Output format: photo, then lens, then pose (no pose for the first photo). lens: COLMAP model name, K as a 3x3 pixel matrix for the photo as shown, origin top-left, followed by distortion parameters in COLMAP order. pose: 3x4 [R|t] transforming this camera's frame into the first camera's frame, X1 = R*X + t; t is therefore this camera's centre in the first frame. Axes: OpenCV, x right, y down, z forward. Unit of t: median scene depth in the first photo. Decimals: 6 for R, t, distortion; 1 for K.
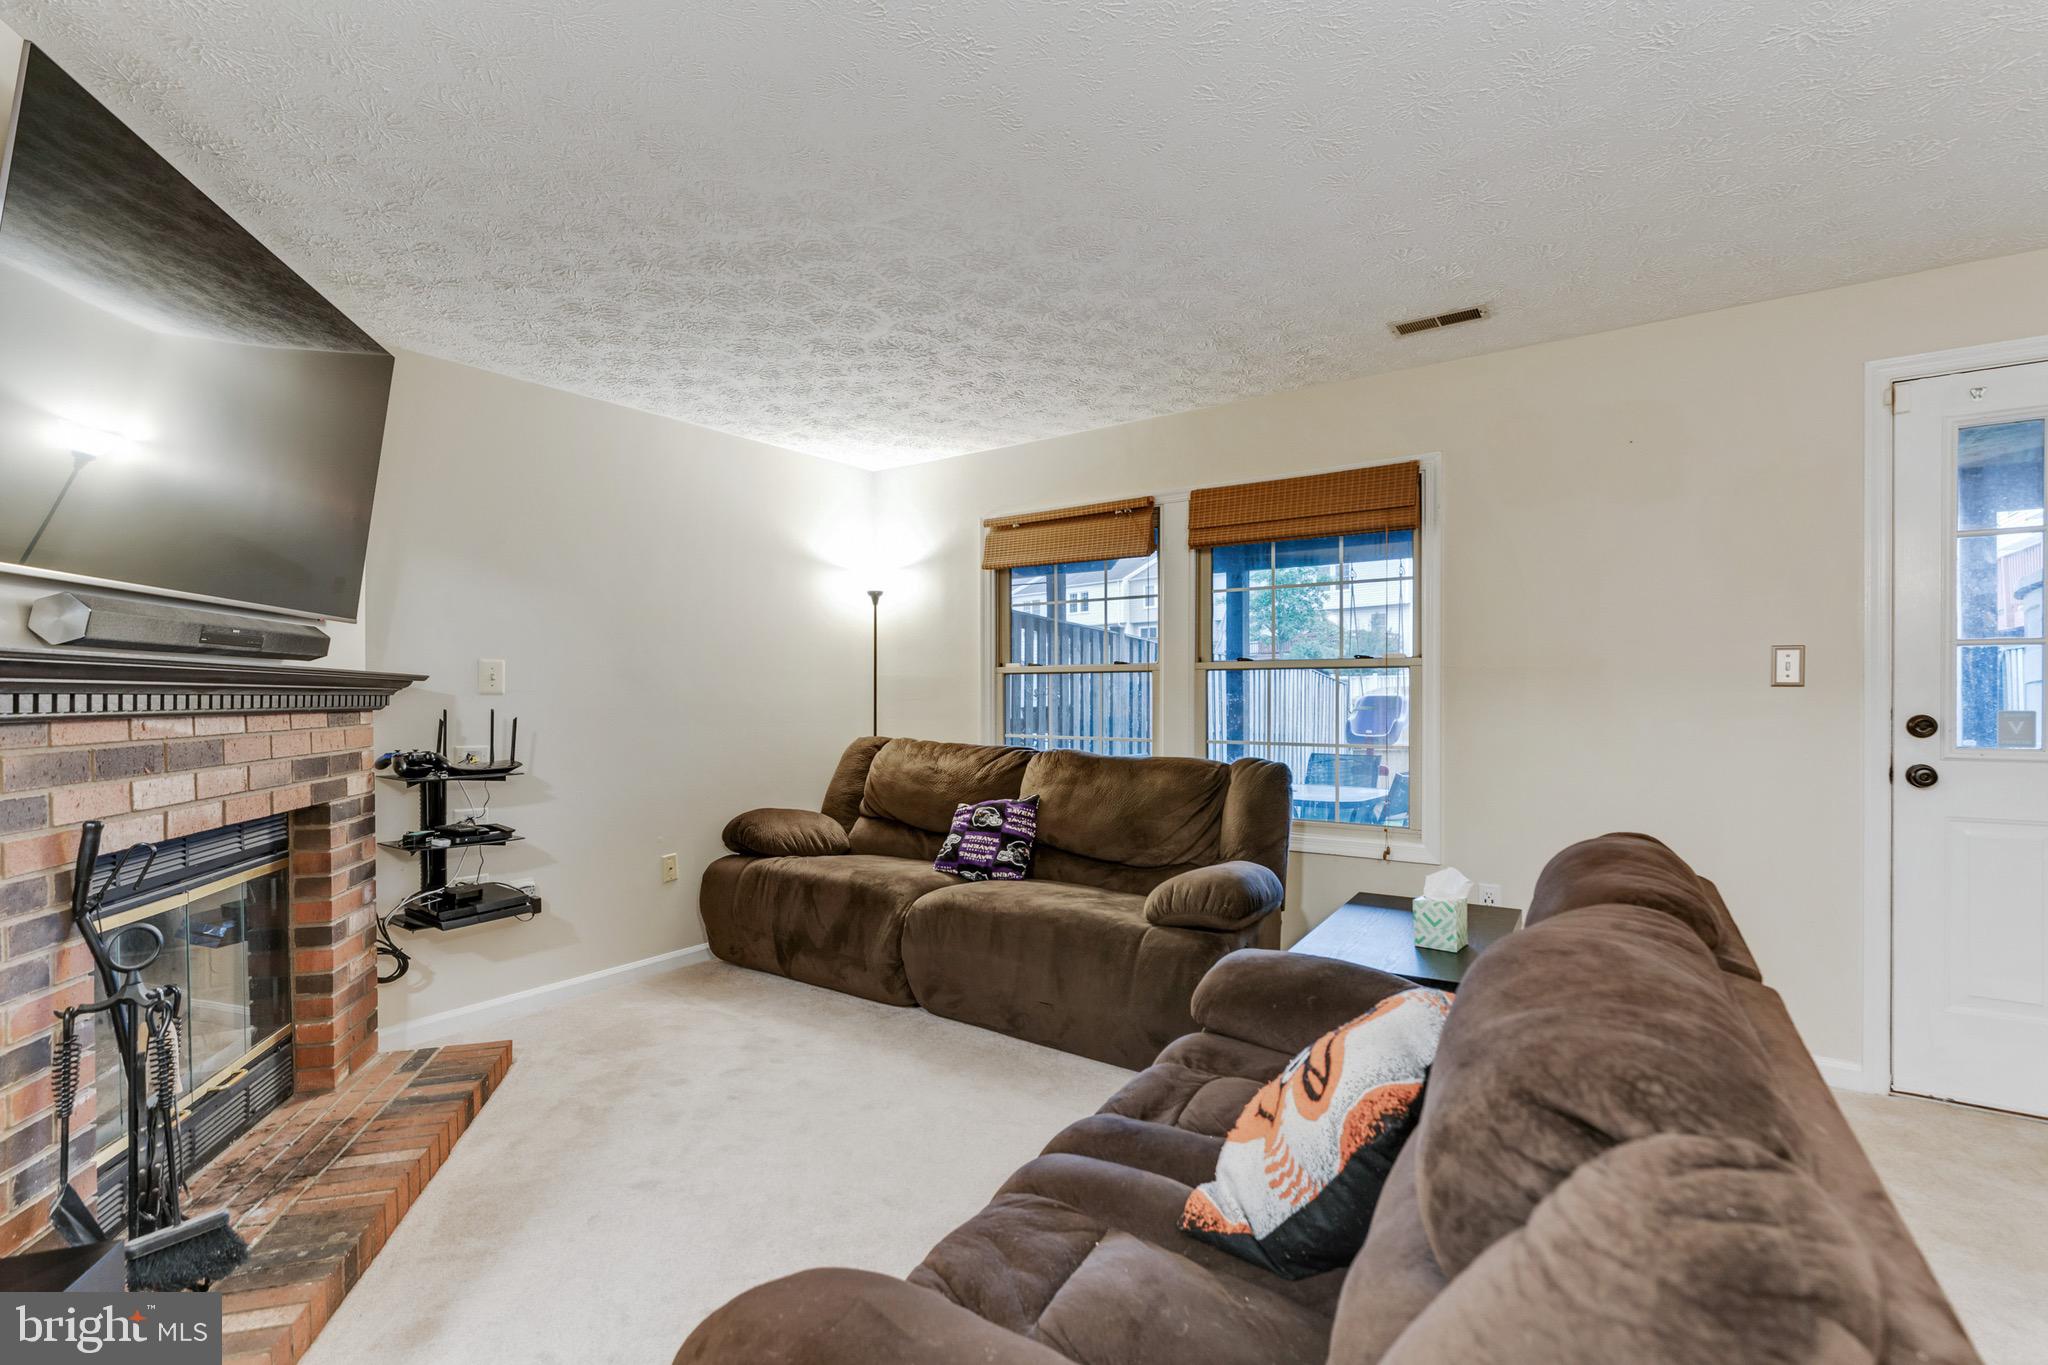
lens RADIAL K [[929.1, 0, 1024.0], [0, 929.1, 682.5], [0, 0, 1]] dist [0.001509, 0.000183]
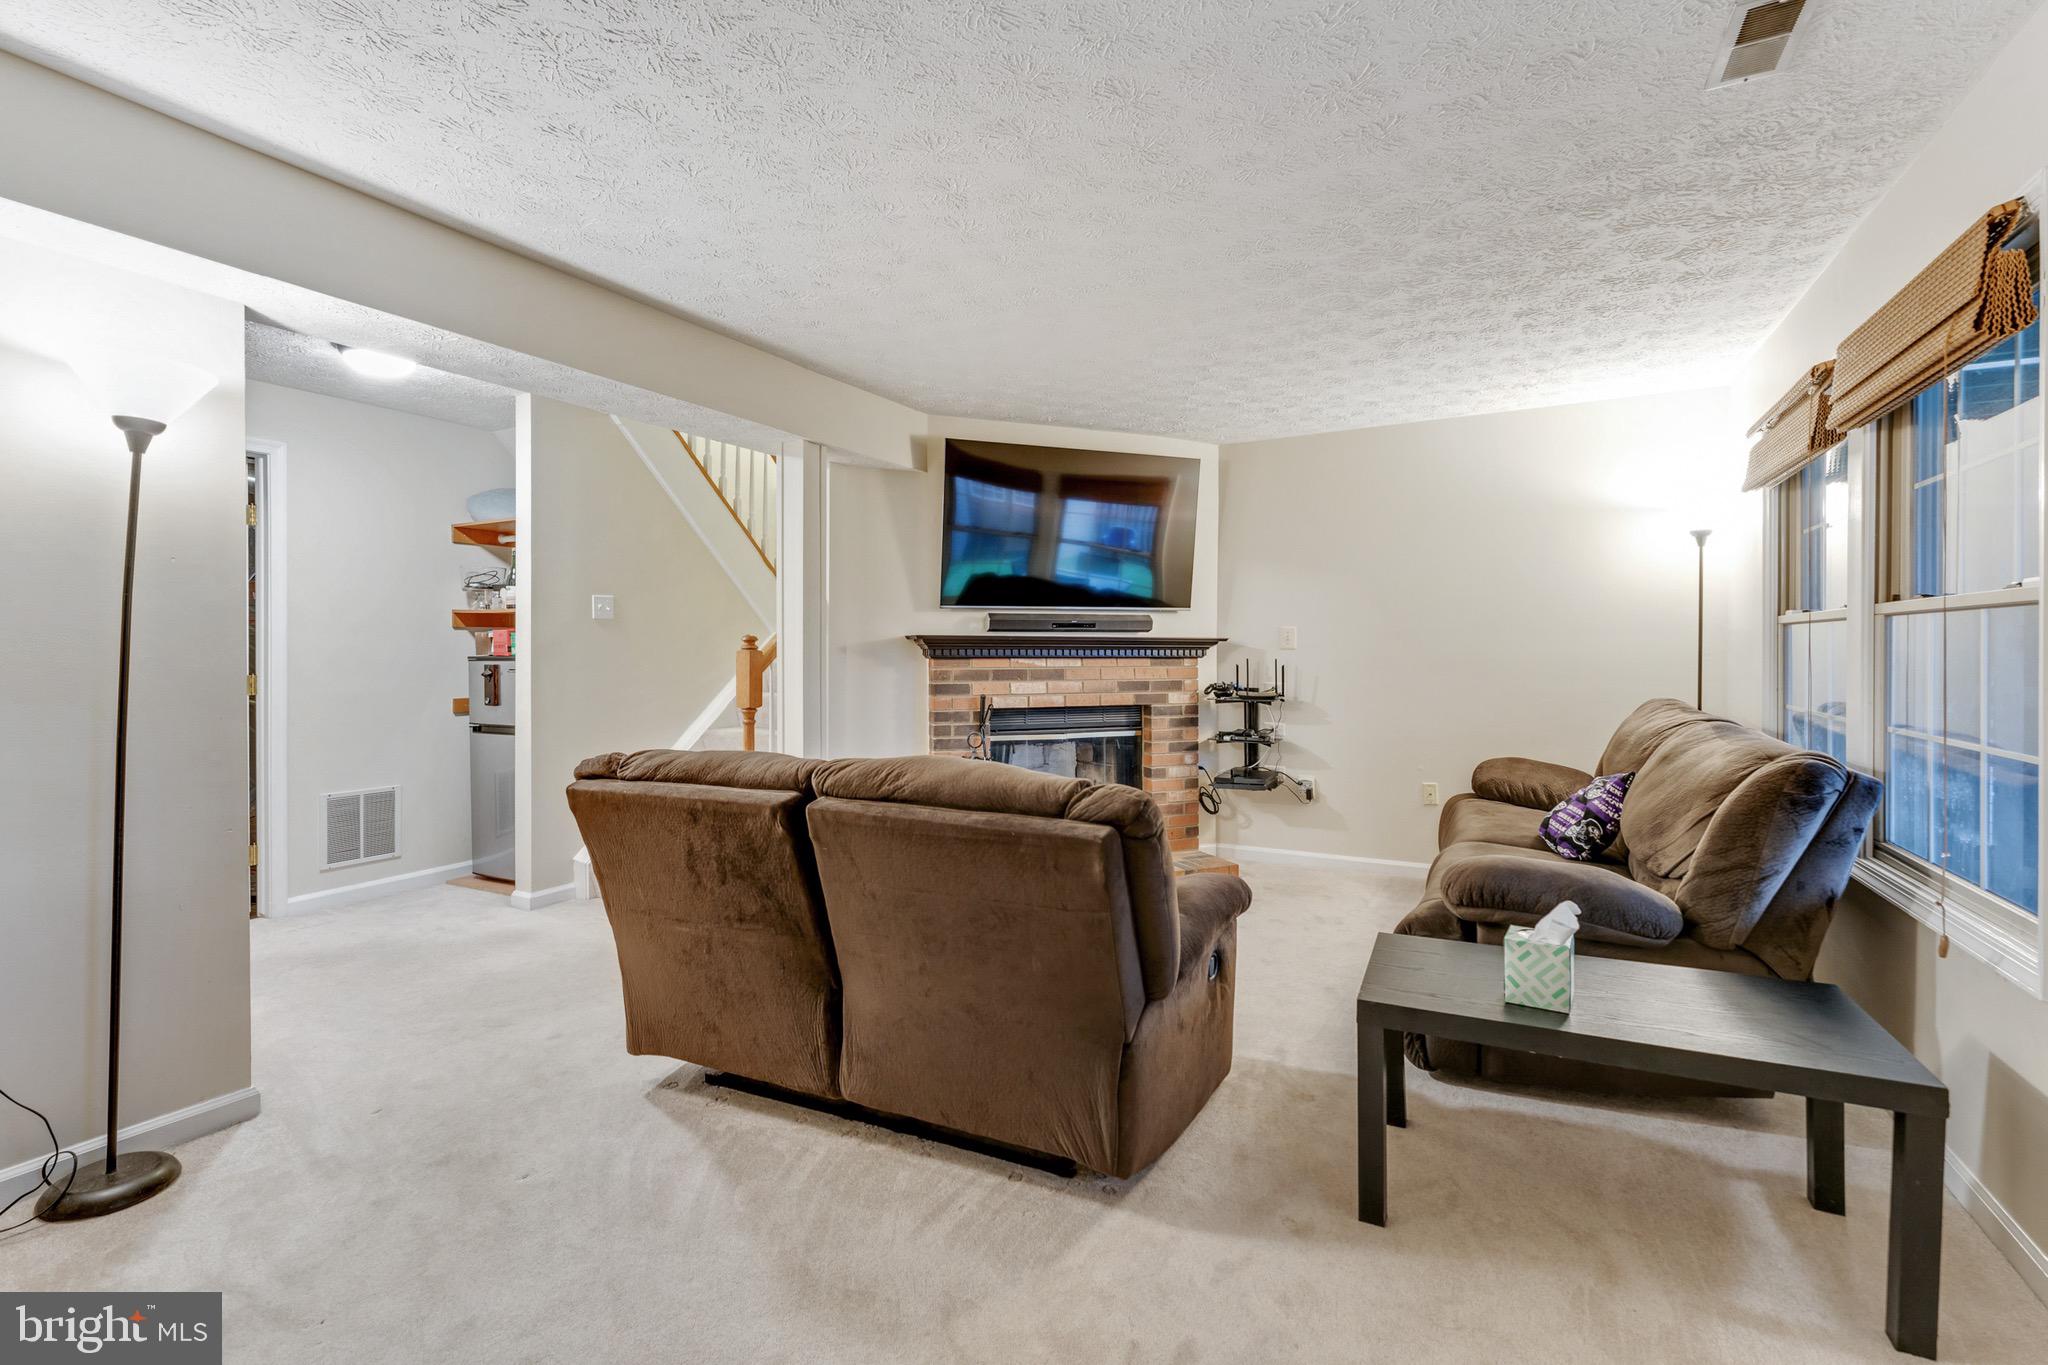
lens RADIAL K [[894.8, 0, 1029.7], [0, 894.8, 640.6], [0, 0, 1]] dist [-0.000113, -0.000057]
pose [[0.131075, -0.002804, -0.991369, 0.896283], [0.011779, 0.999930, -0.001271, -0.004745], [0.991303, -0.011511, 0.131099, 0.424616]]
